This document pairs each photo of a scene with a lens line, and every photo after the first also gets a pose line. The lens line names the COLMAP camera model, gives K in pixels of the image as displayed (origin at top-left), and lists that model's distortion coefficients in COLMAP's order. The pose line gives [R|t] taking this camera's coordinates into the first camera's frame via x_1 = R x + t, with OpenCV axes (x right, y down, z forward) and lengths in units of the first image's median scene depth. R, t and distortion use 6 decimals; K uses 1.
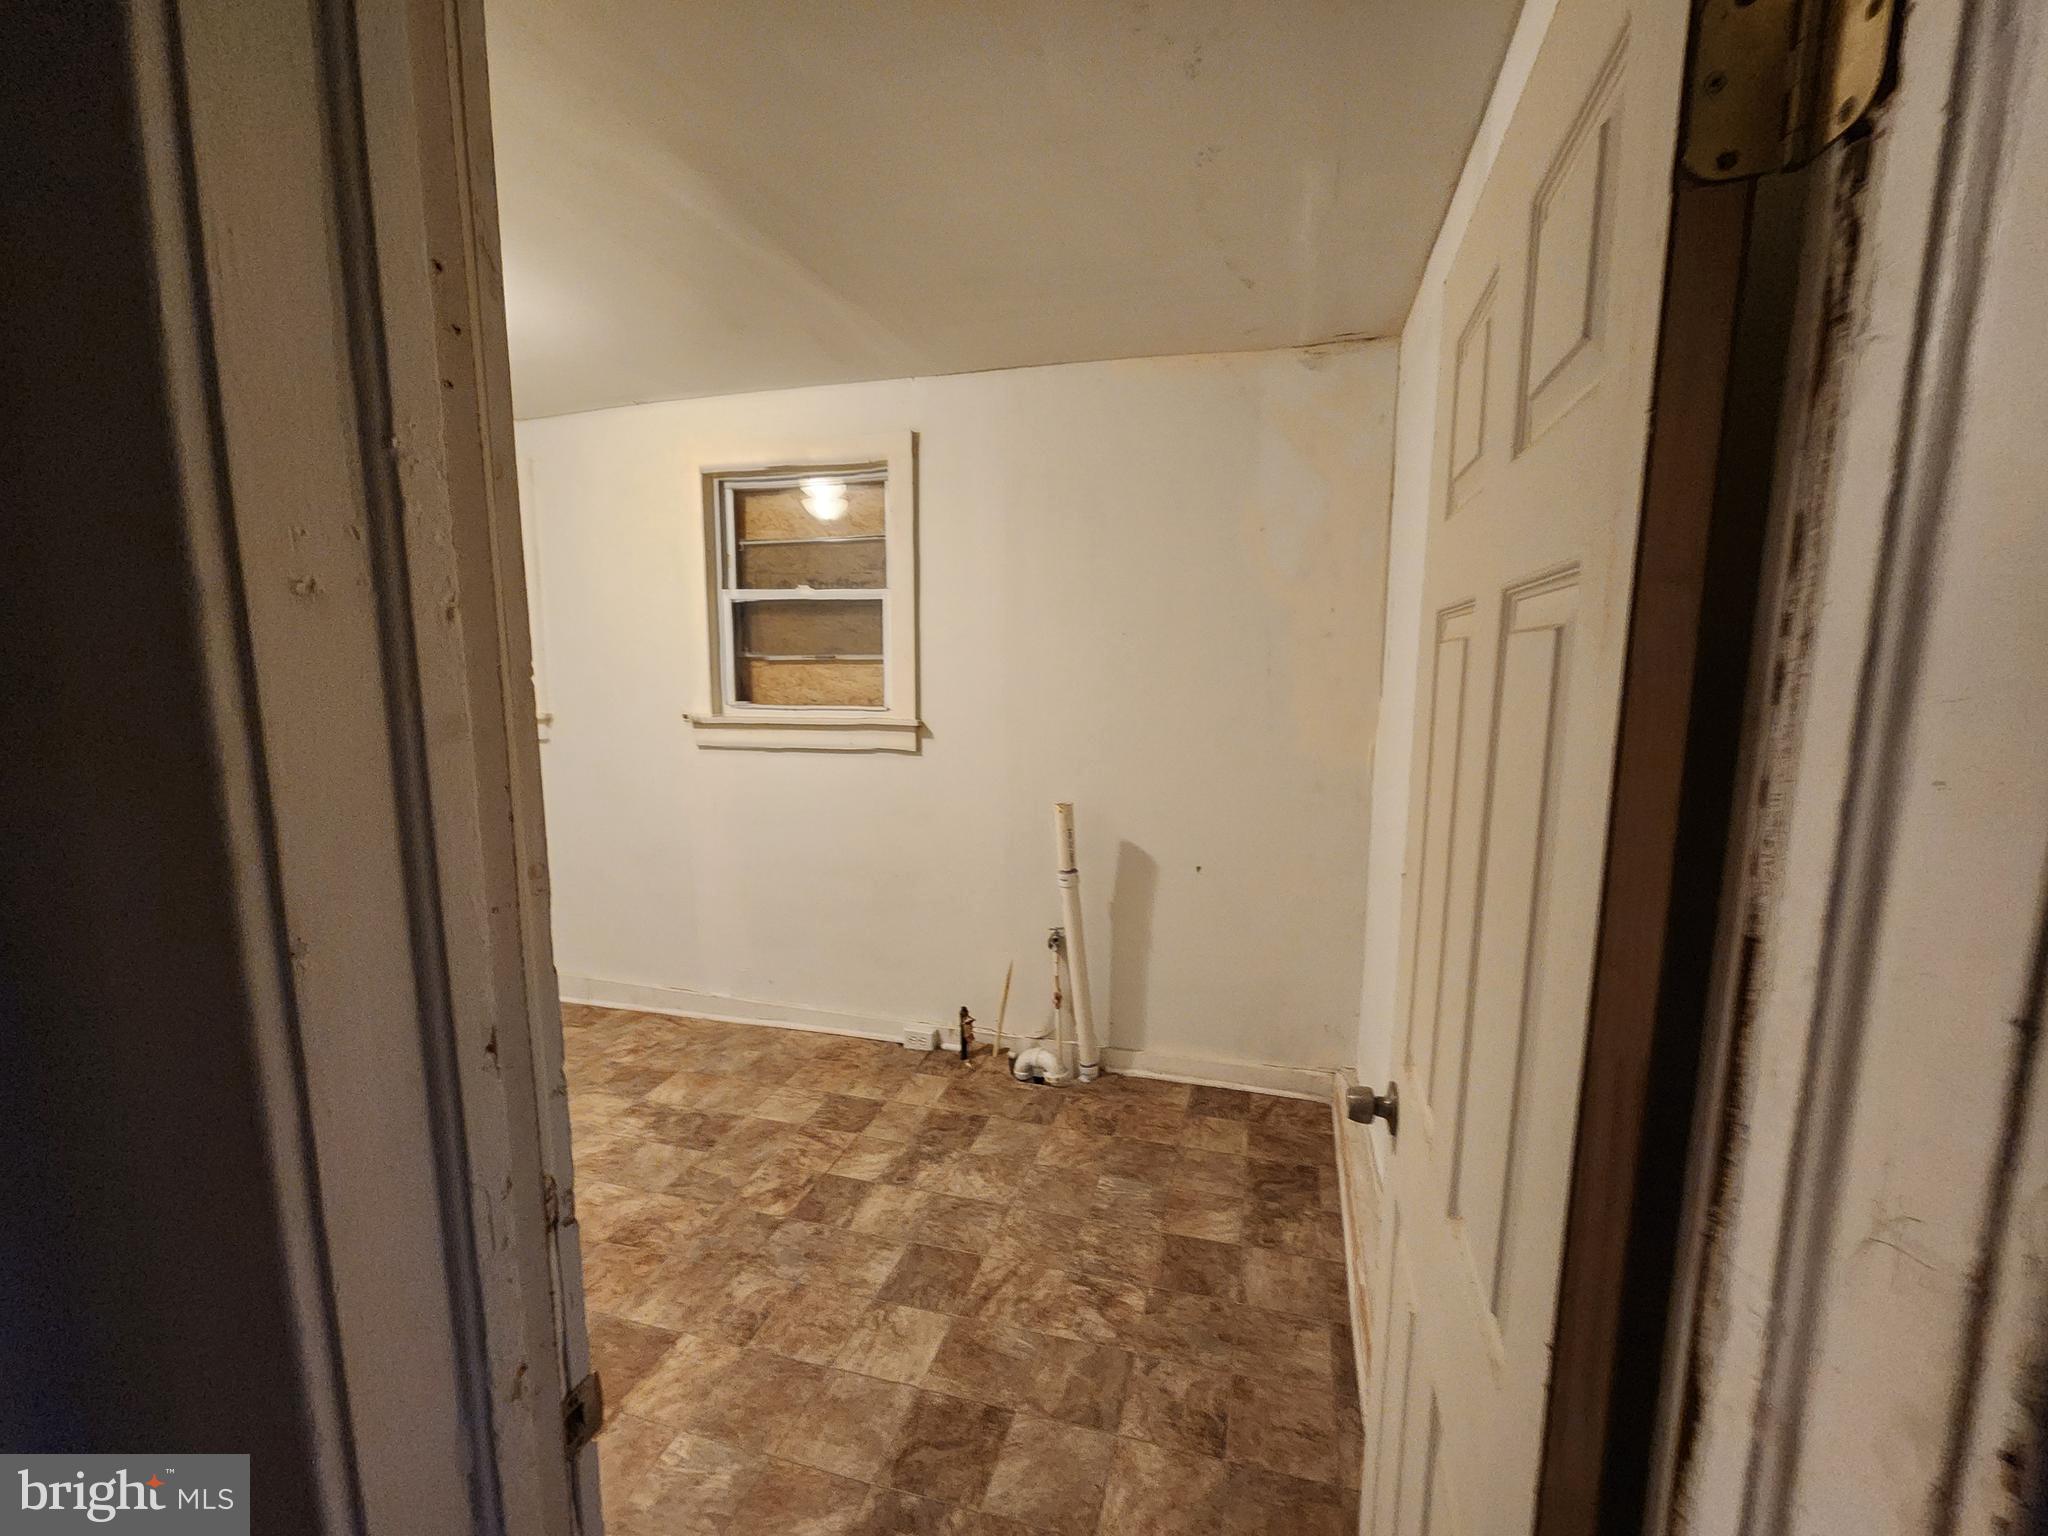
lens RADIAL K [[842.1, 0, 1049.8], [0, 842.1, 787.7], [0, 0, 1]] dist [-0.002828, 0.000200]
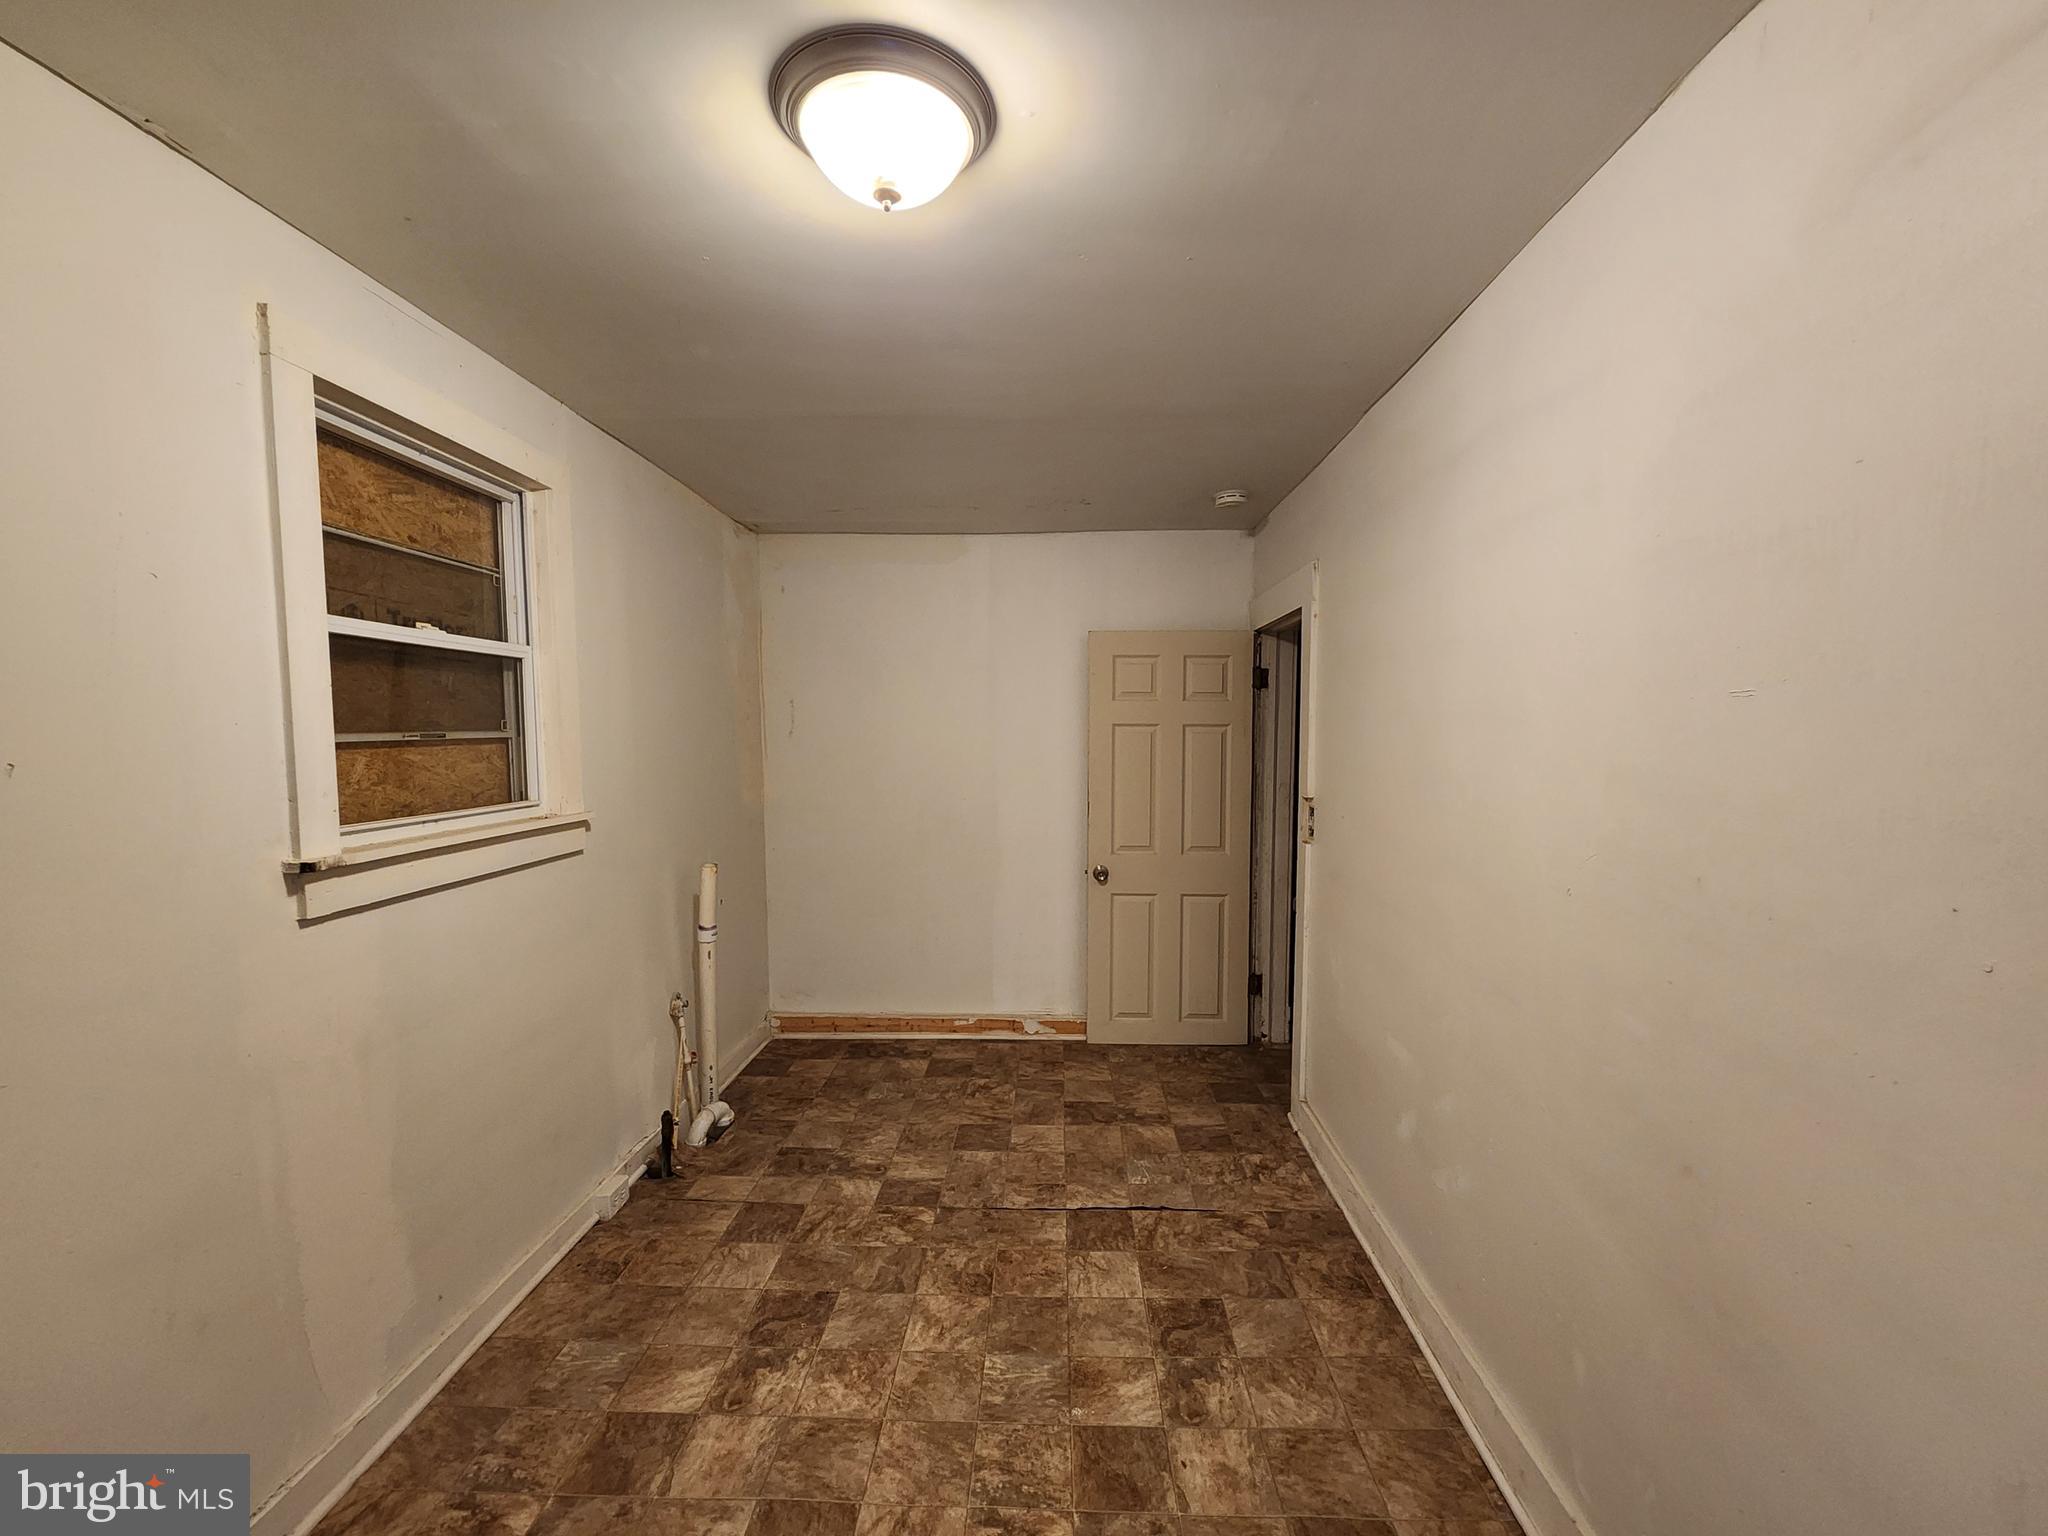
lens RADIAL K [[839.0, 0, 1042.0], [0, 839.0, 775.0], [0, 0, 1]] dist [-0.001421, 0.000988]
pose [[-0.239686, -0.055768, 0.969247, -1.135216], [0.137423, 0.986348, 0.090735, -0.136505], [-0.961075, 0.154944, -0.228750, 0.806389]]
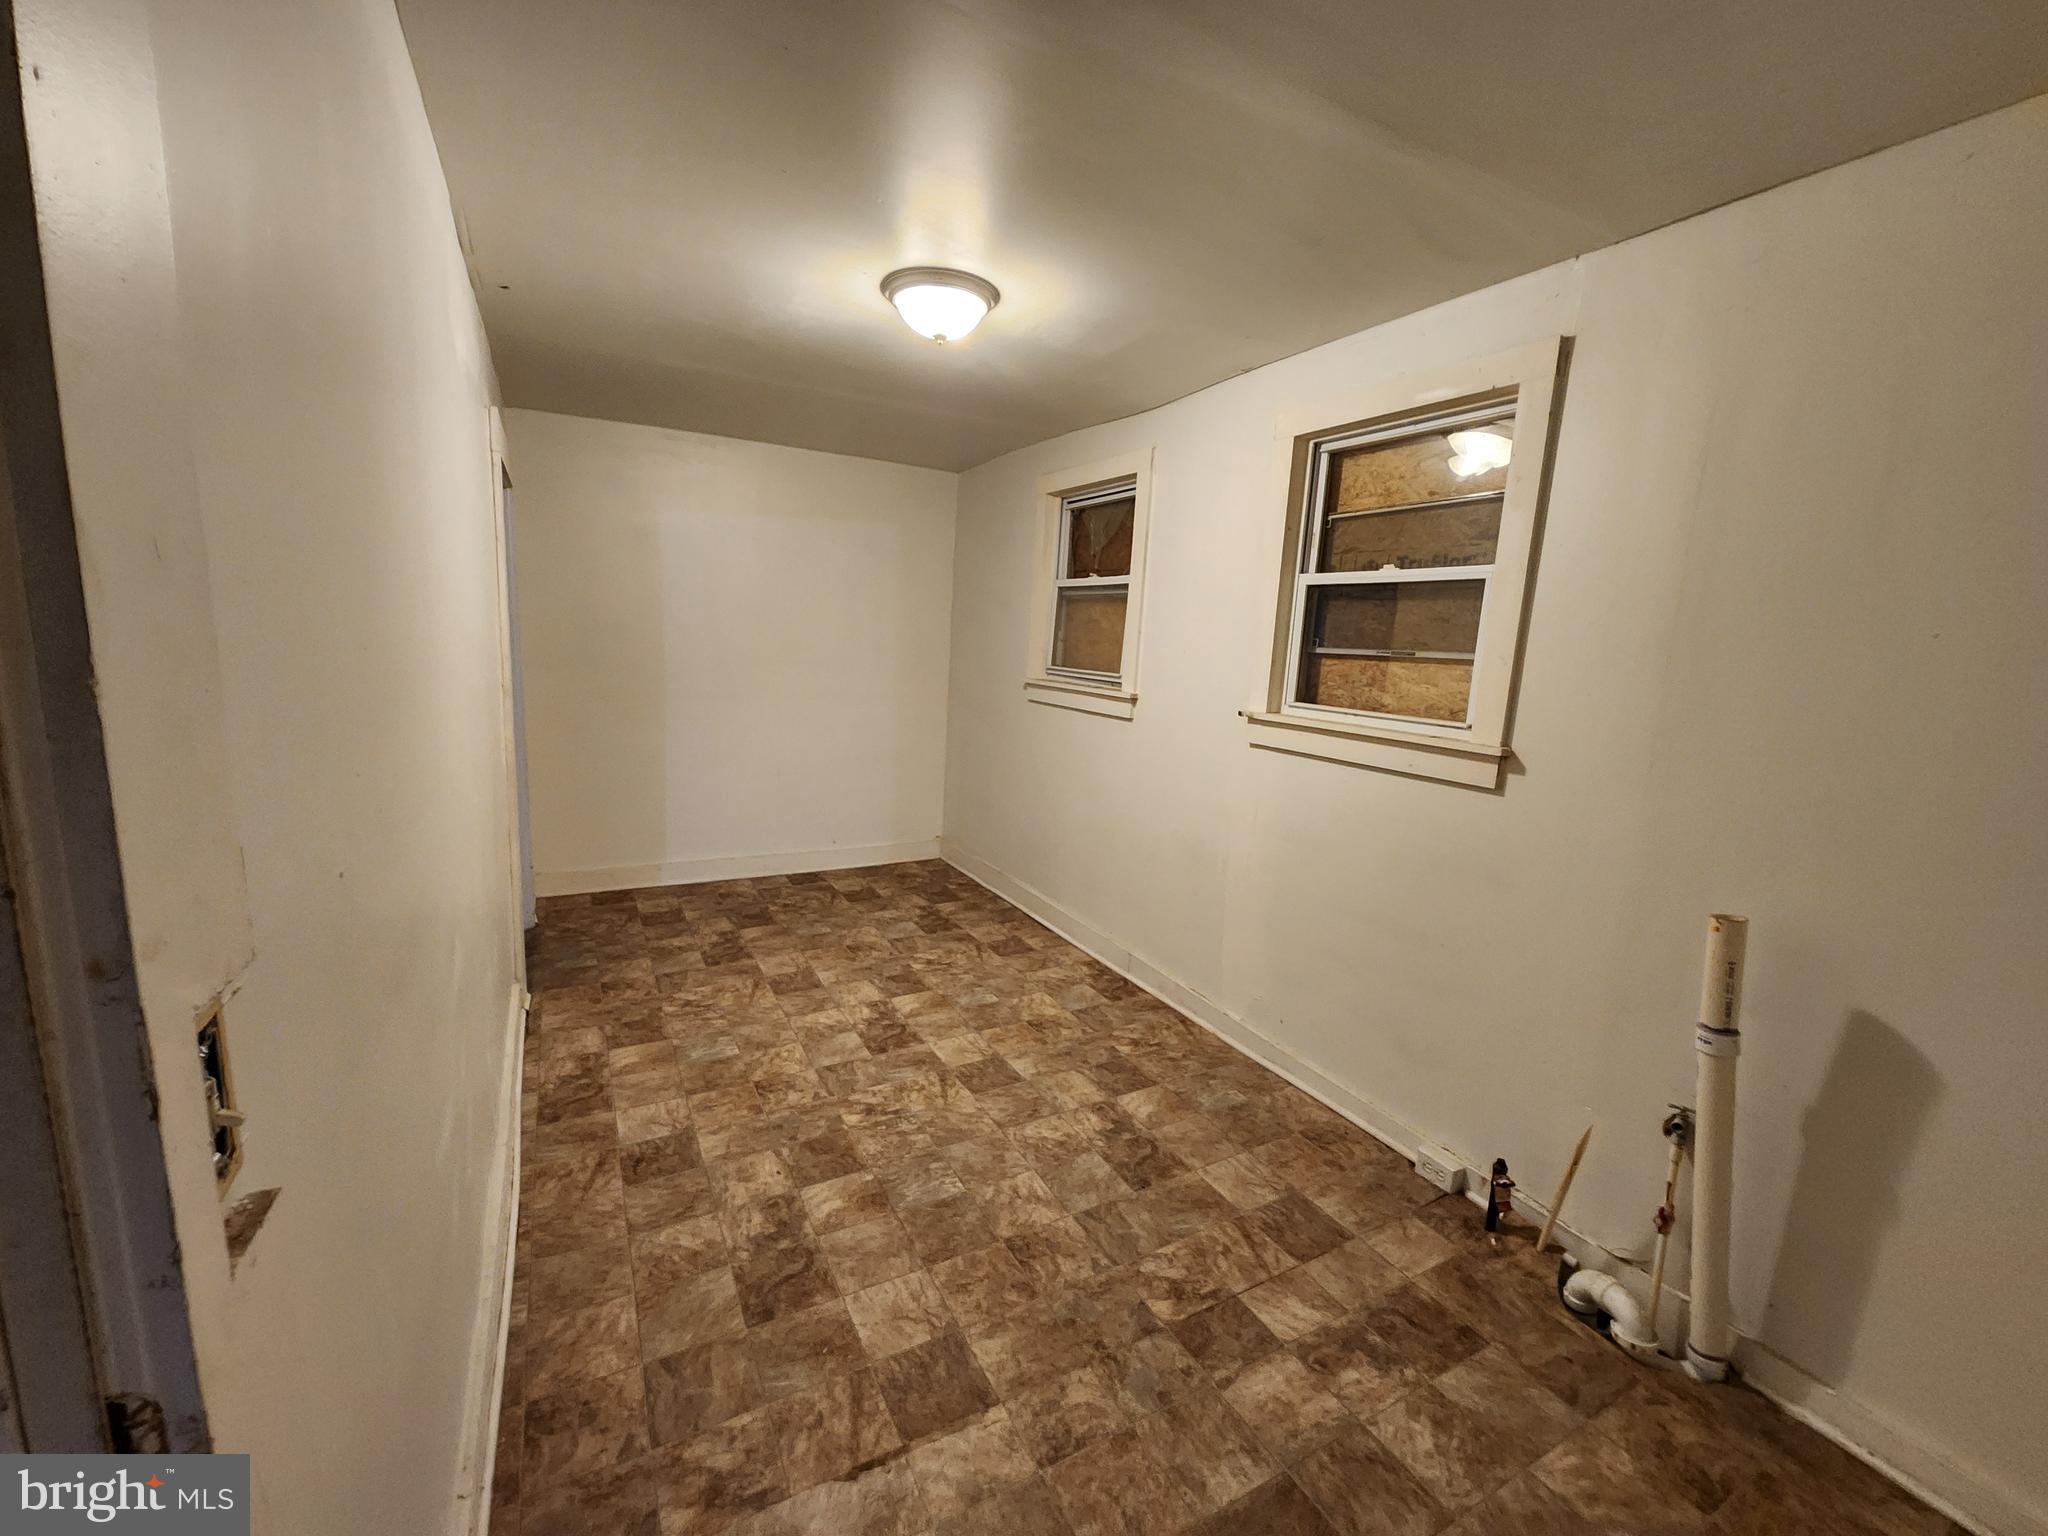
lens RADIAL K [[839.0, 0, 1042.0], [0, 839.0, 775.0], [0, 0, 1]] dist [-0.001421, 0.000988]
pose [[0.698557, 0.149162, -0.699835, 0.076340], [-0.147798, 0.987019, 0.062844, -0.046033], [0.700125, 0.059534, 0.711534, 0.230027]]
